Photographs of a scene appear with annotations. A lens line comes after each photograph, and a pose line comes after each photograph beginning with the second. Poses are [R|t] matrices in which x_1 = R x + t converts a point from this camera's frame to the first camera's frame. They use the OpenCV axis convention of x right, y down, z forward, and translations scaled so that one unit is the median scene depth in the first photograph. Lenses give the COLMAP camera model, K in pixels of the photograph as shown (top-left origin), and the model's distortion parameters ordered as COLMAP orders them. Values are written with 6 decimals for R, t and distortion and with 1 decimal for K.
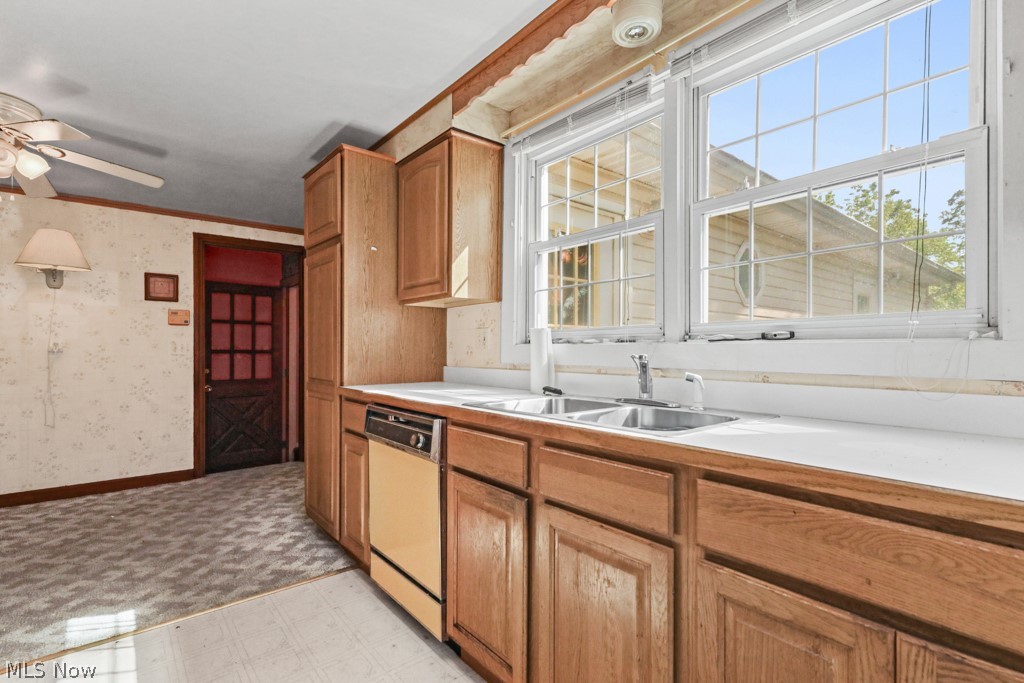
lens RADIAL K [[480.2, 0, 512.0], [0, 480.2, 351.1], [0, 0, 1]] dist [0.001281, 0.000095]
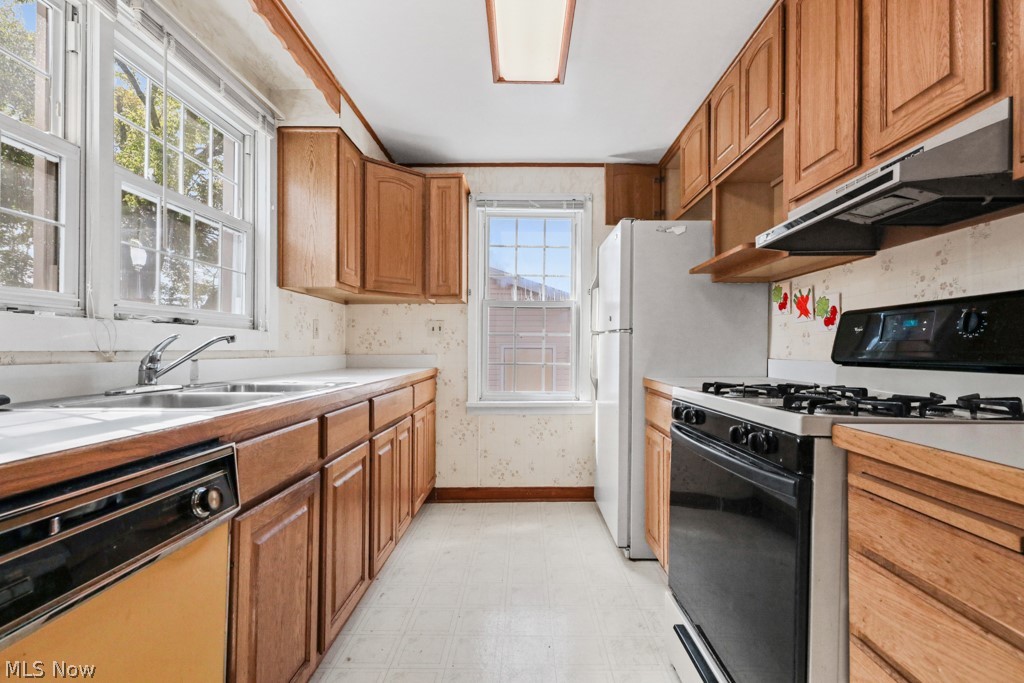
lens RADIAL K [[482.0, 0, 526.1], [0, 482.0, 342.8], [0, 0, 1]] dist [0.009045, -0.003733]
pose [[-0.770859, 0.005664, 0.636981, -0.671280], [-0.000023, 0.999960, -0.008920, 0.026062], [-0.637006, -0.006891, -0.770828, 1.037742]]
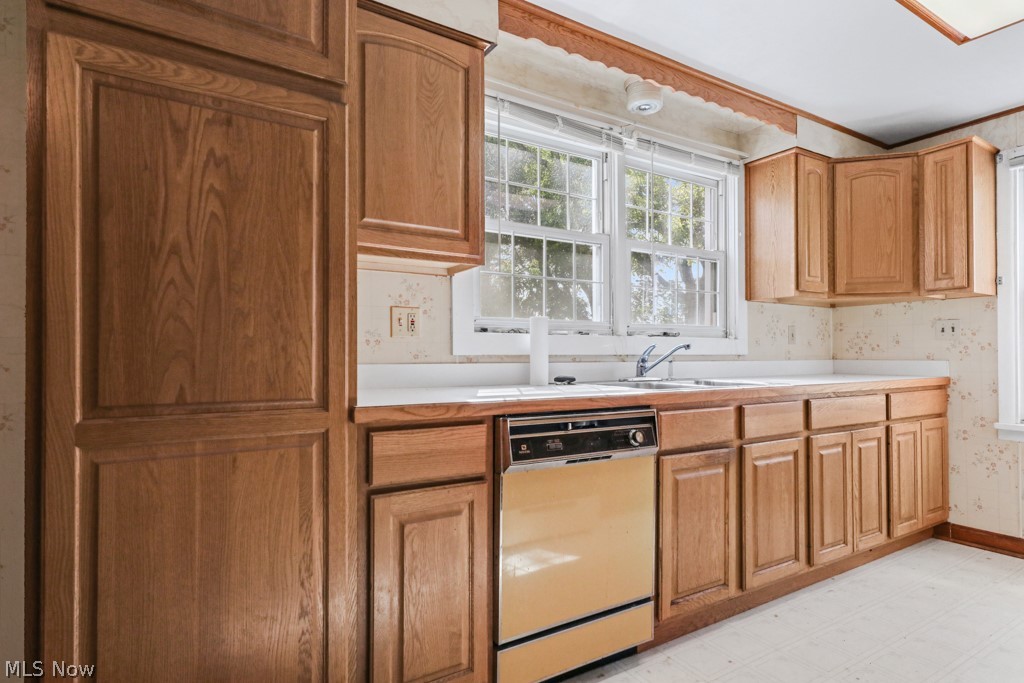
lens RADIAL K [[550.5, 0, 515.0], [0, 550.5, 342.5], [0, 0, 1]] dist [0.006285, 0.001944]
pose [[0.131878, 0.016544, 0.991128, -1.101402], [0.002396, 0.999852, -0.017009, 0.023823], [-0.991263, 0.004618, 0.131819, 0.962292]]
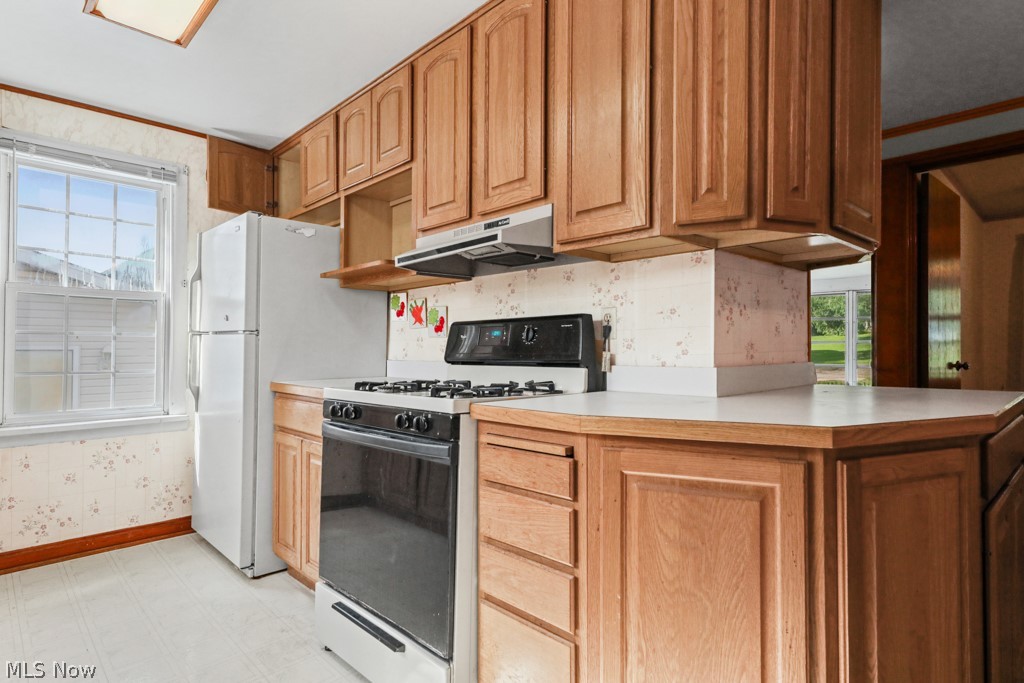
lens RADIAL K [[550.5, 0, 511.2], [0, 550.5, 340.3], [0, 0, 1]] dist [0.006285, 0.001944]
pose [[-0.997511, -0.000120, -0.070506, -0.606222], [0.000760, 0.999922, -0.012447, 0.019860], [0.070502, -0.012469, -0.997434, 1.269426]]
